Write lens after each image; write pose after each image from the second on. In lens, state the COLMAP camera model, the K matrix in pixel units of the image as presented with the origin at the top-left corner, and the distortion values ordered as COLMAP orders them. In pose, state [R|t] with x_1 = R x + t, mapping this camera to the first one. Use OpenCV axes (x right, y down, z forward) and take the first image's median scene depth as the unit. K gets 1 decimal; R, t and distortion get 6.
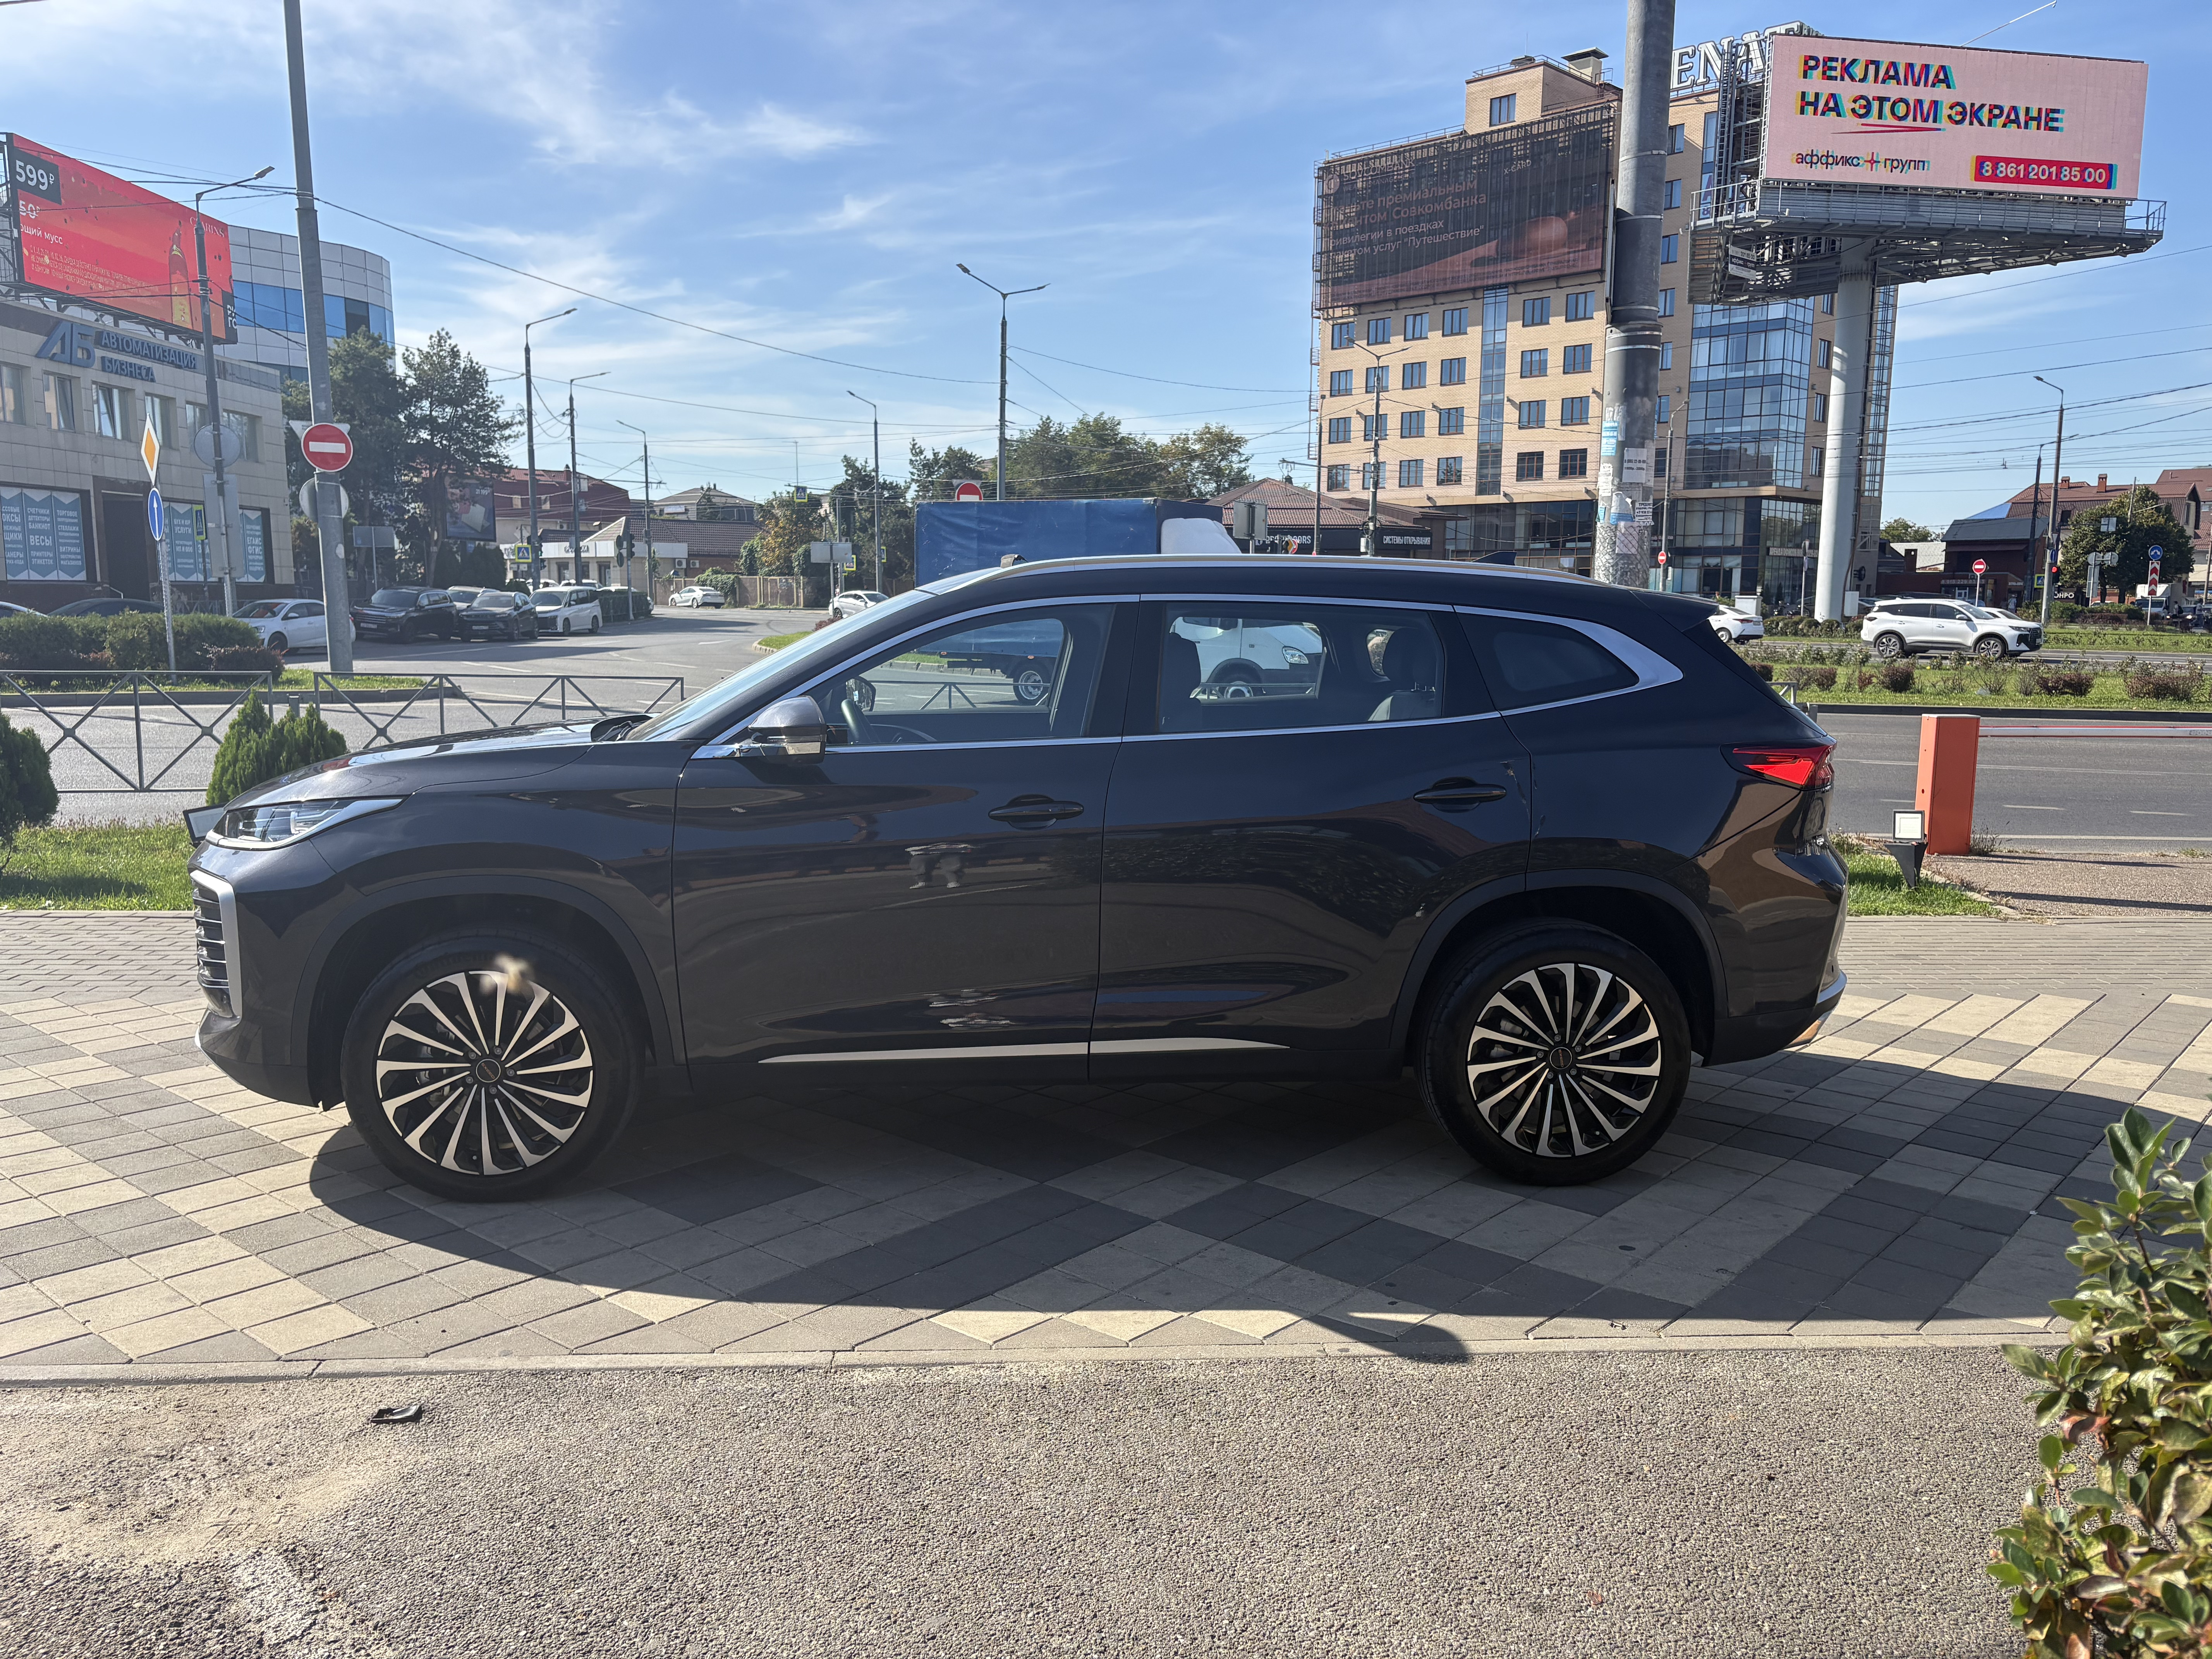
lens RADIAL K [[1663.6, 0, 1088.2], [0, 1663.6, 855.4], [0, 0, 1]] dist [0.045912, -0.054885]
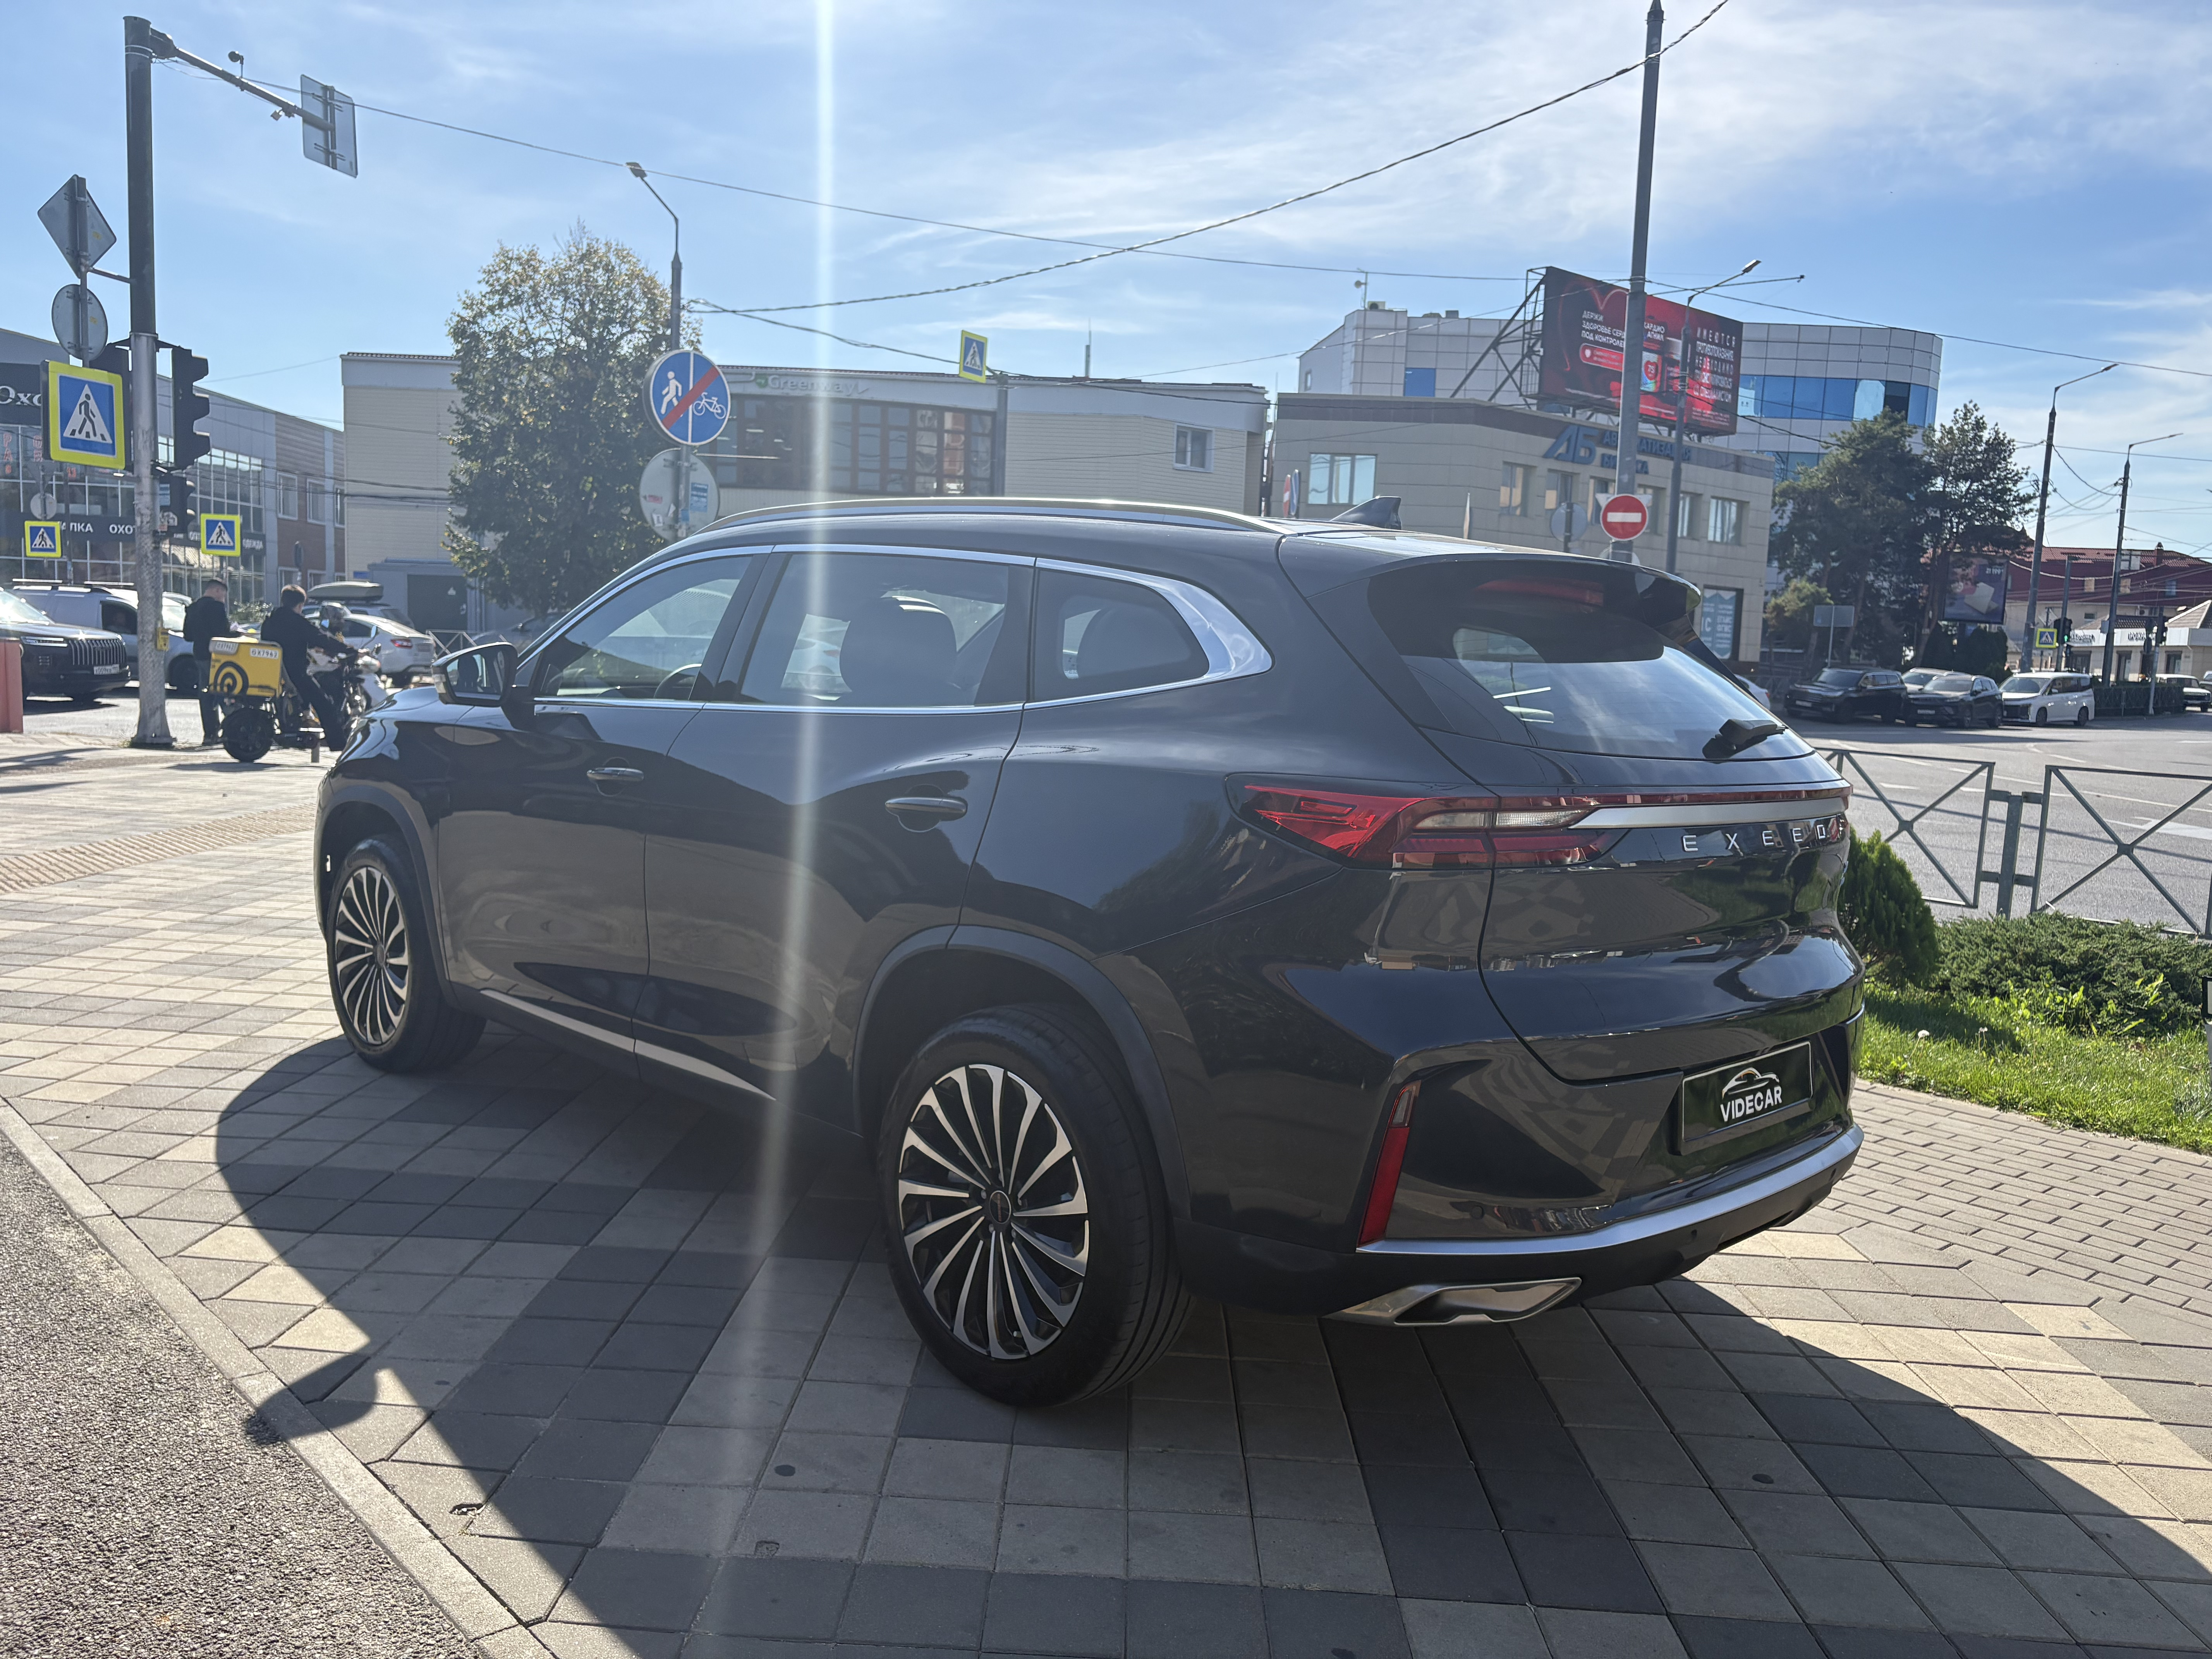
lens RADIAL K [[1663.6, 0, 1088.2], [0, 1663.6, 855.4], [0, 0, 1]] dist [0.045912, -0.054885]
pose [[0.639574, 0.115603, -0.759987, 0.059235], [-0.154424, 0.987796, 0.020298, -0.002877], [0.753059, 0.104378, 0.649621, 0.042041]]
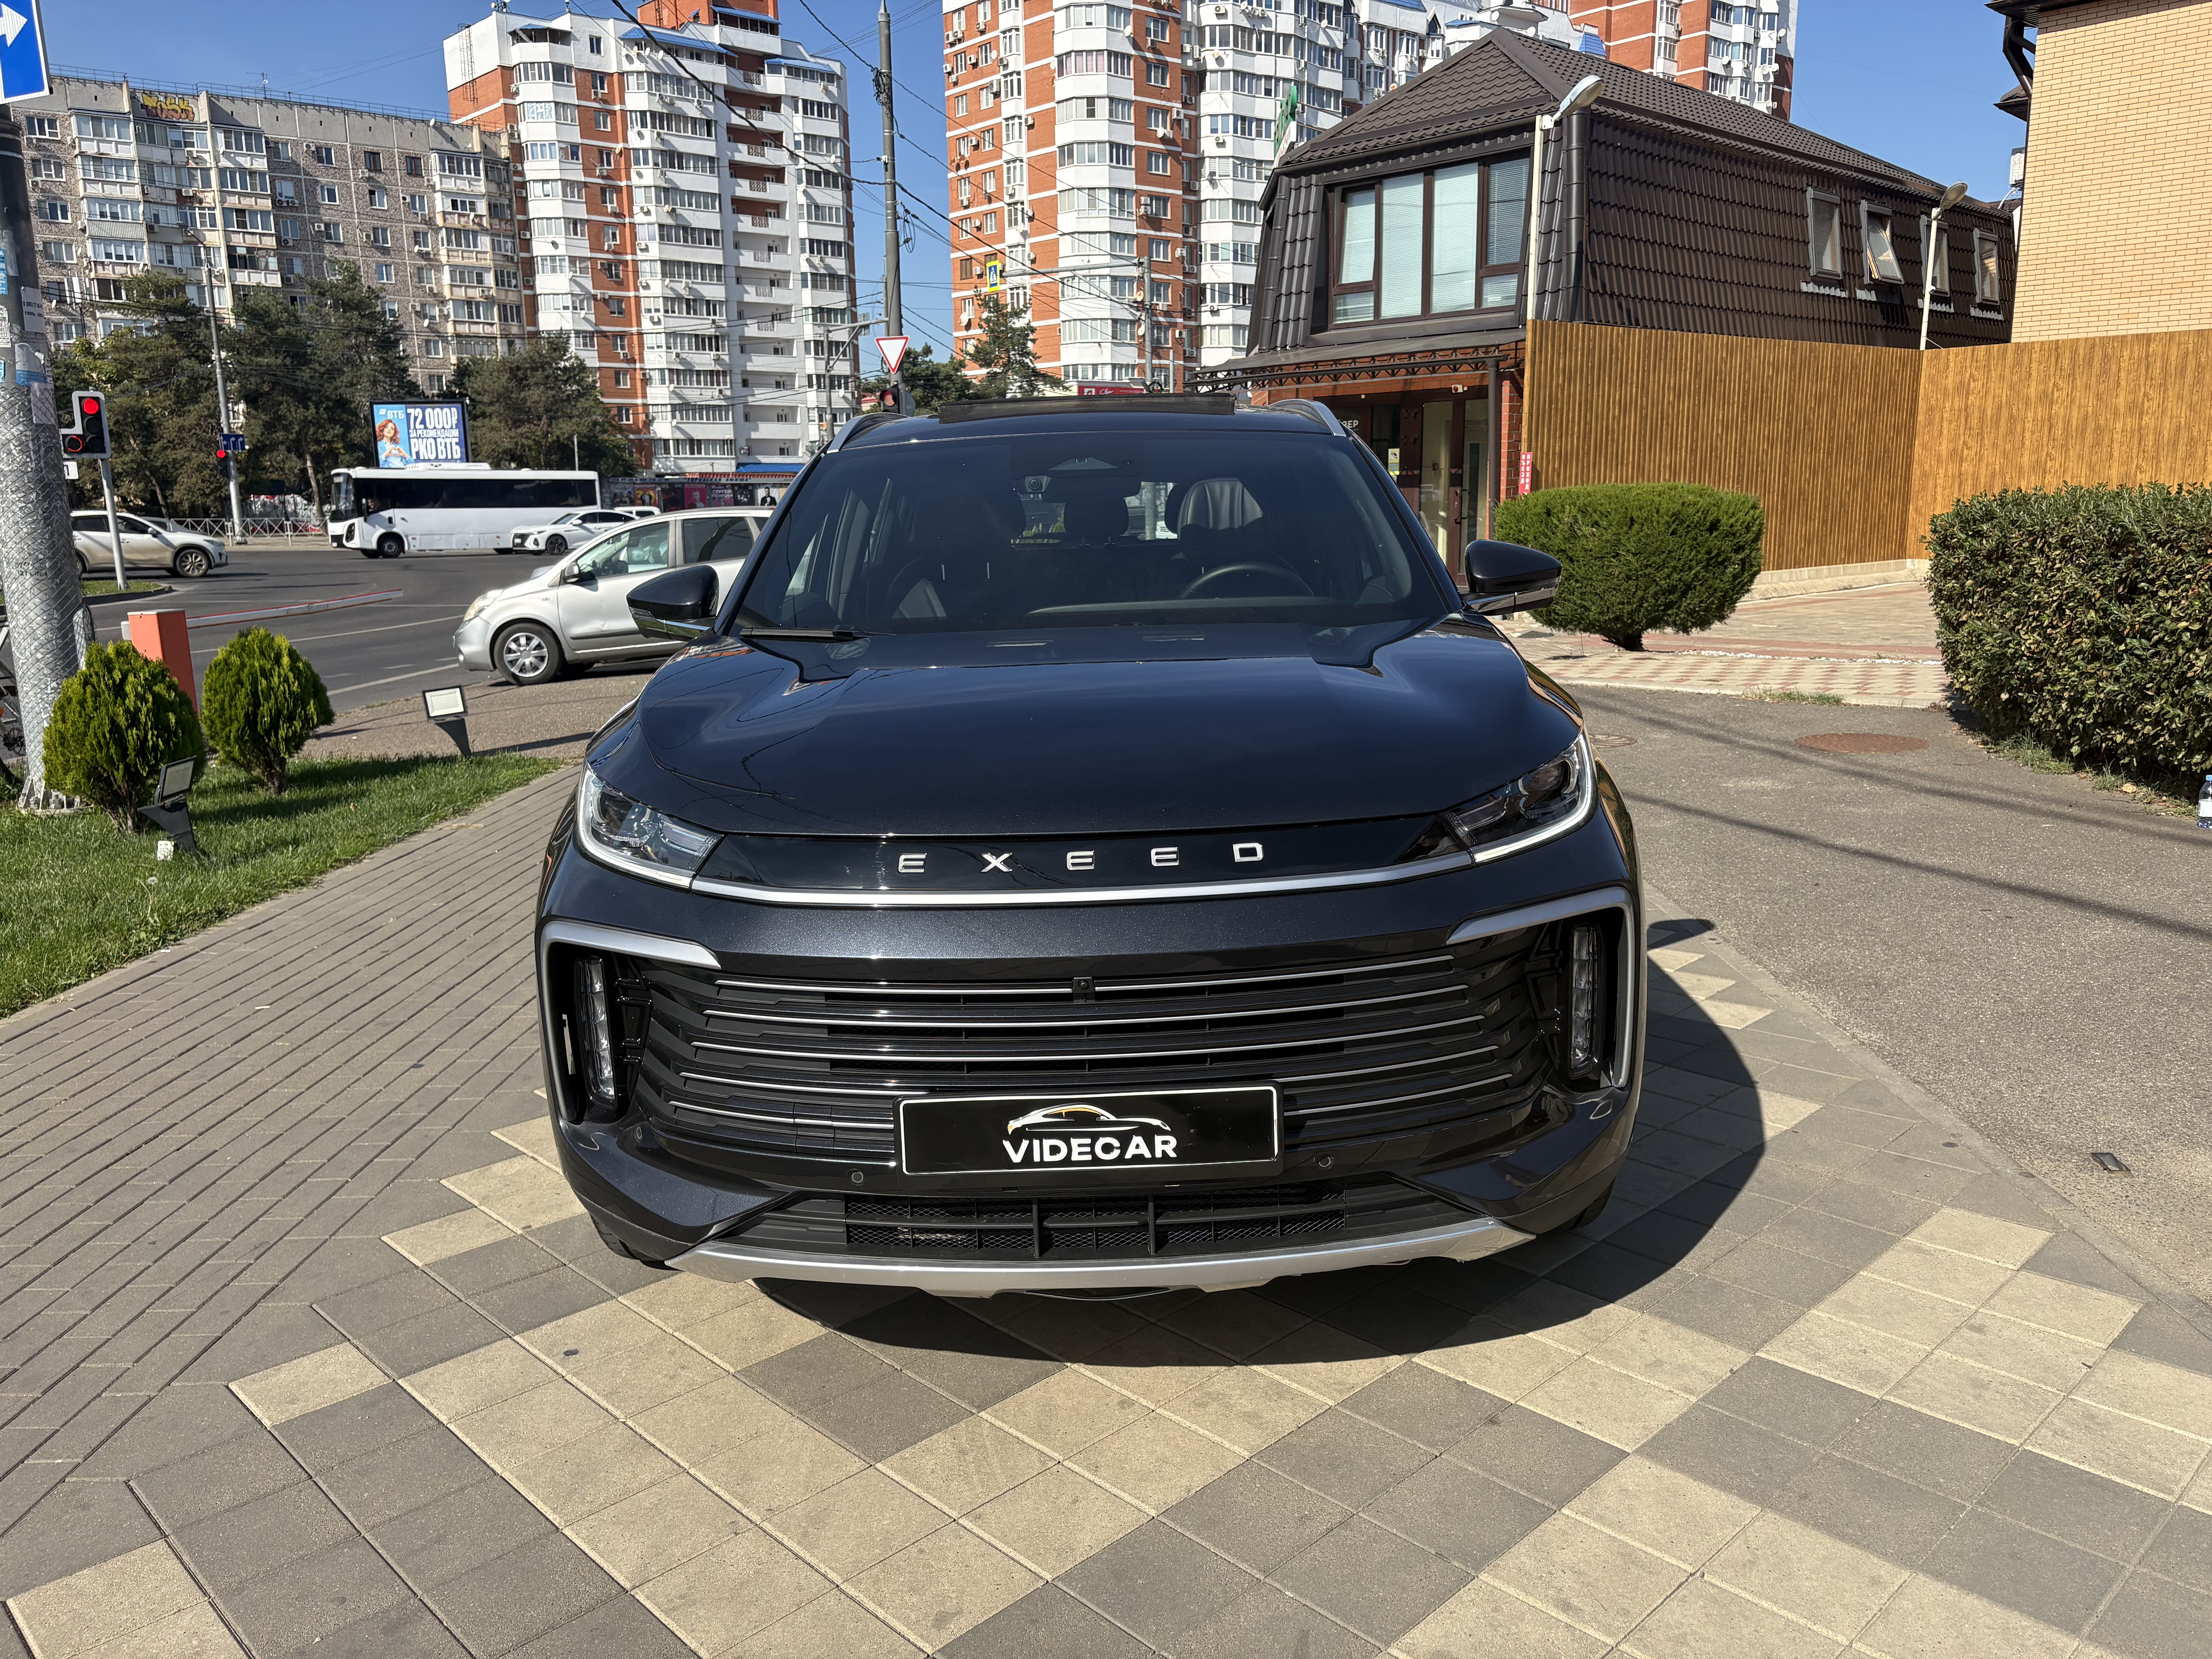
lens RADIAL K [[1670.0, 0, 1102.0], [0, 1670.0, 835.6], [0, 0, 1]] dist [0.024863, -0.011124]
pose [[0.089489, -0.210425, 0.973506, -0.077619], [0.171593, 0.966069, 0.193044, -0.010506], [-0.981095, 0.149772, 0.122560, 0.076621]]
